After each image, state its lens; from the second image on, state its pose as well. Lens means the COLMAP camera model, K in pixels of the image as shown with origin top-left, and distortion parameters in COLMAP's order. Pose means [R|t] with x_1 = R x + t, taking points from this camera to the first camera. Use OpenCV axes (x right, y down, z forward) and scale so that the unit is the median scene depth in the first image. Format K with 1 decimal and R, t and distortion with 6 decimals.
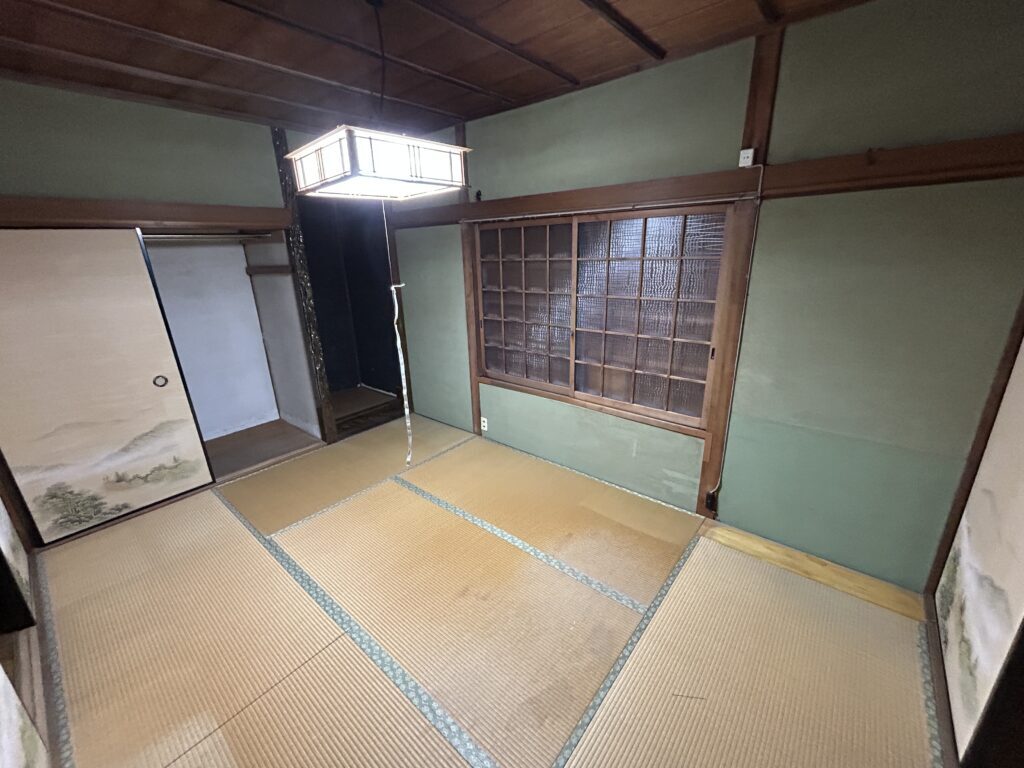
lens RADIAL K [[415.7, 0, 508.6], [0, 415.7, 381.0], [0, 0, 1]] dist [0.000529, 0.000178]
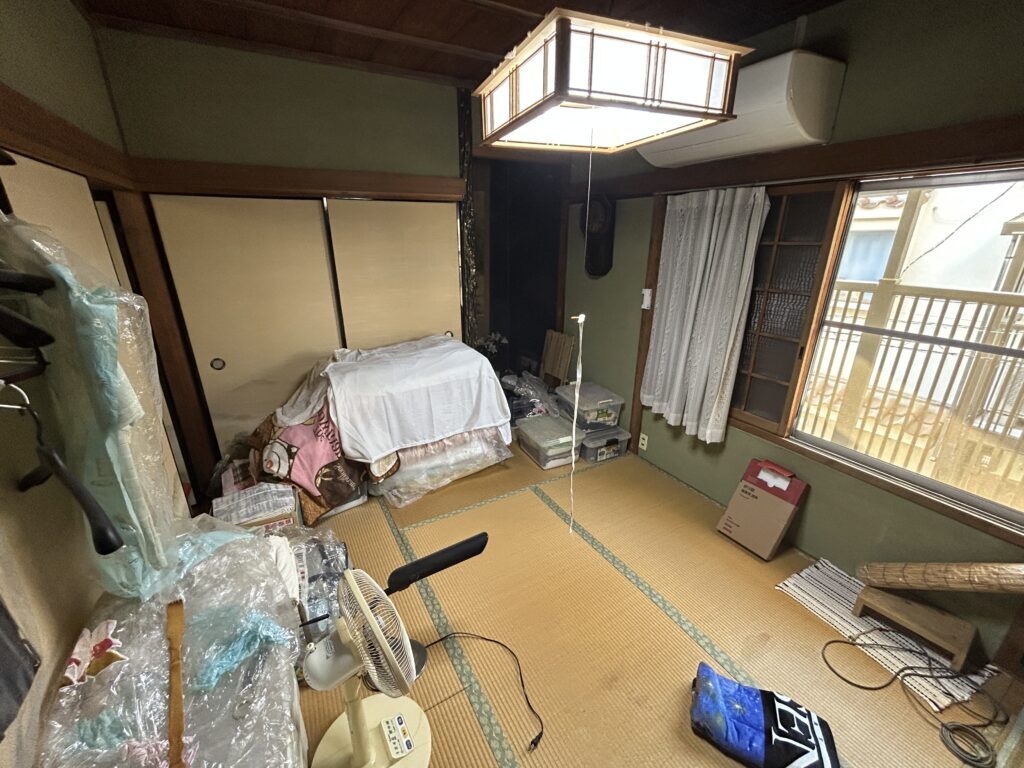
lens RADIAL K [[415.7, 0, 508.6], [0, 415.7, 381.0], [0, 0, 1]] dist [0.000529, 0.000178]
pose [[0.935827, 0.140648, -0.323182, -0.080328], [-0.129181, 0.989994, 0.056778, -0.040781], [0.327934, -0.011386, 0.944632, 0.166095]]
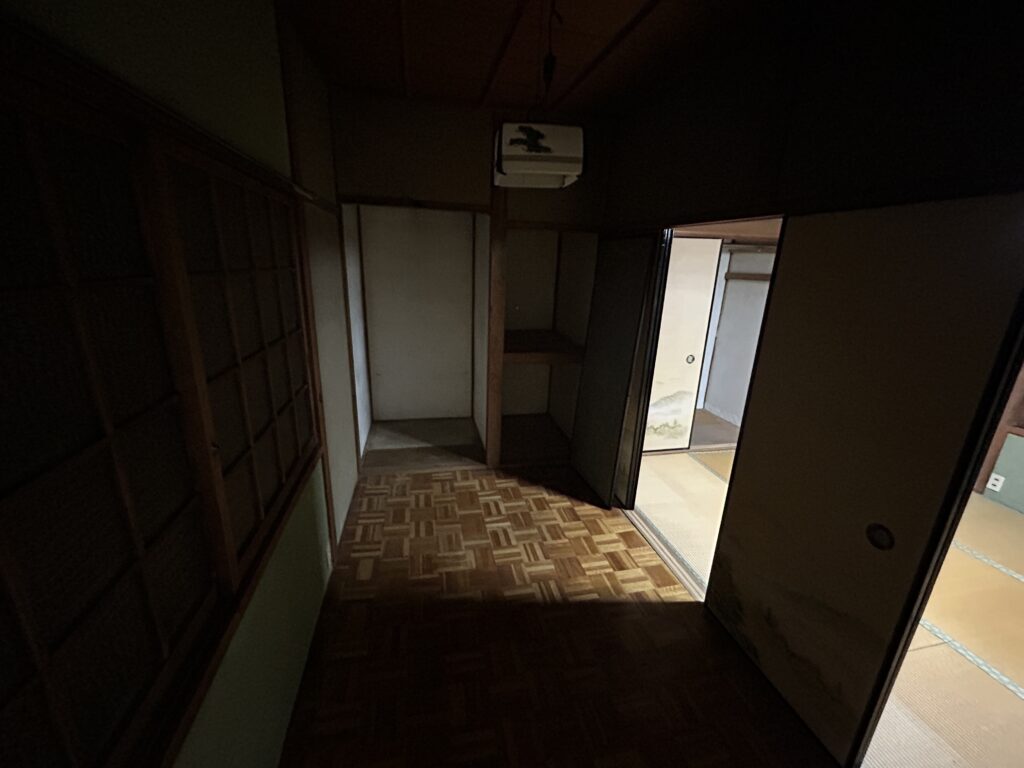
lens RADIAL K [[415.7, 0, 508.6], [0, 415.7, 381.0], [0, 0, 1]] dist [0.000529, 0.000178]
pose [[0.787379, 0.227634, -0.572902, -0.532139], [-0.237171, 0.969655, 0.059317, 0.119876], [0.569020, 0.089171, 0.817475, -0.331120]]
